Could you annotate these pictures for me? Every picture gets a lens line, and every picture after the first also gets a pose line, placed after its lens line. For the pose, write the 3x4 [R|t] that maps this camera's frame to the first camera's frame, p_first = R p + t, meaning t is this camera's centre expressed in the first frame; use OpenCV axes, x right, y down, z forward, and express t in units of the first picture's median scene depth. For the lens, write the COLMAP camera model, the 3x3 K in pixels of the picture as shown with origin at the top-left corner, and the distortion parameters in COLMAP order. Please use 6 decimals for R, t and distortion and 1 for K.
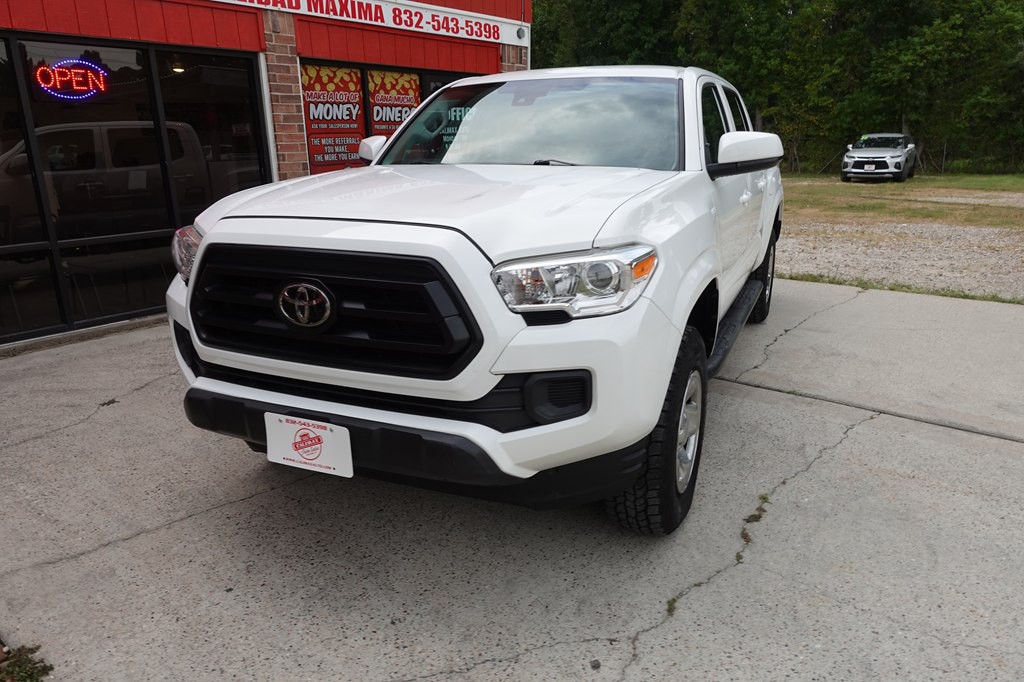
lens RADIAL K [[705.1, 0, 513.9], [0, 705.1, 338.4], [0, 0, 1]] dist [-0.000142, -0.000518]
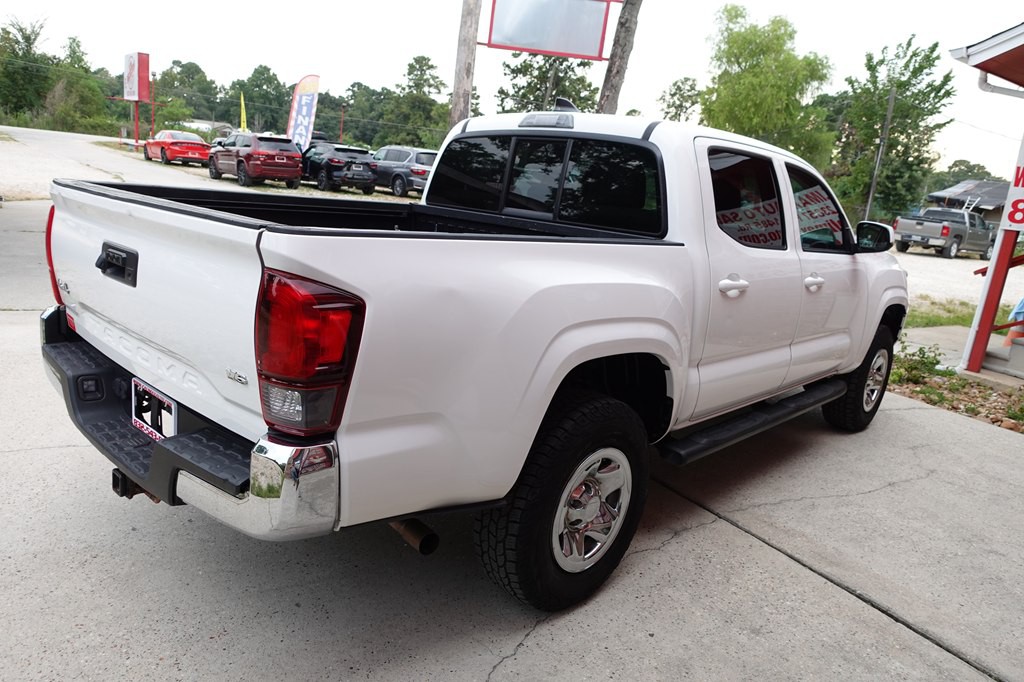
lens RADIAL K [[705.1, 0, 513.3], [0, 705.1, 337.5], [0, 0, 1]] dist [-0.000142, -0.000518]
pose [[-0.944373, -0.150934, 0.292197, -0.012163], [-0.001428, 0.890342, 0.455291, -0.378436], [-0.328874, 0.429547, -0.841030, 1.319606]]
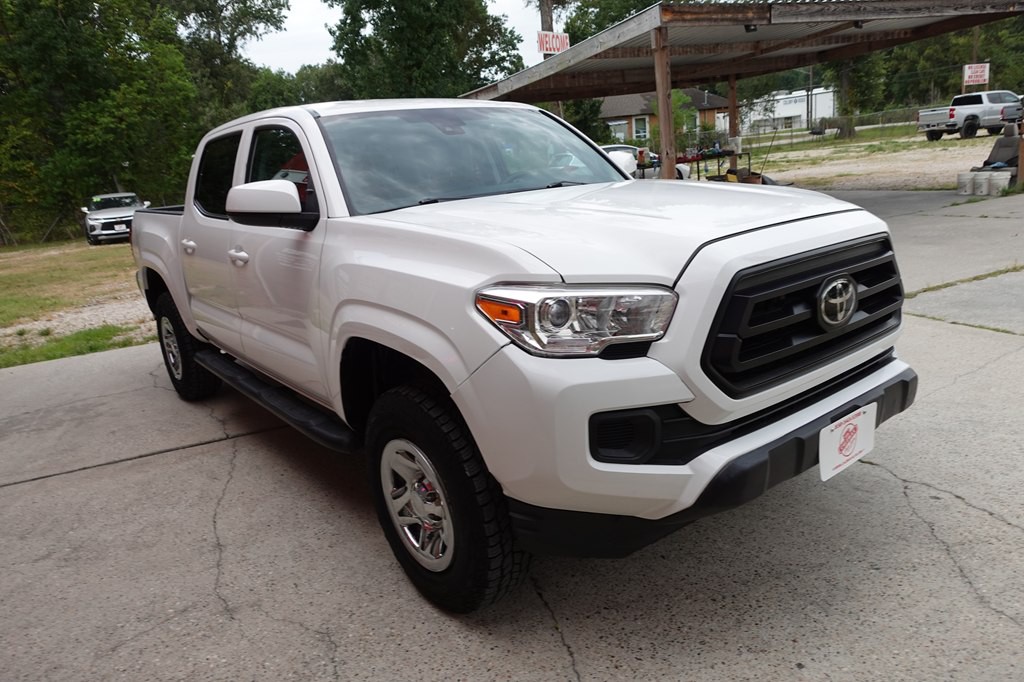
lens RADIAL K [[705.1, 0, 513.9], [0, 705.1, 338.2], [0, 0, 1]] dist [-0.000142, -0.000518]
pose [[0.466310, -0.244275, 0.850226, -0.445066], [0.315254, 0.943904, 0.098286, -0.078448], [-0.826541, 0.222205, 0.517160, 0.282258]]
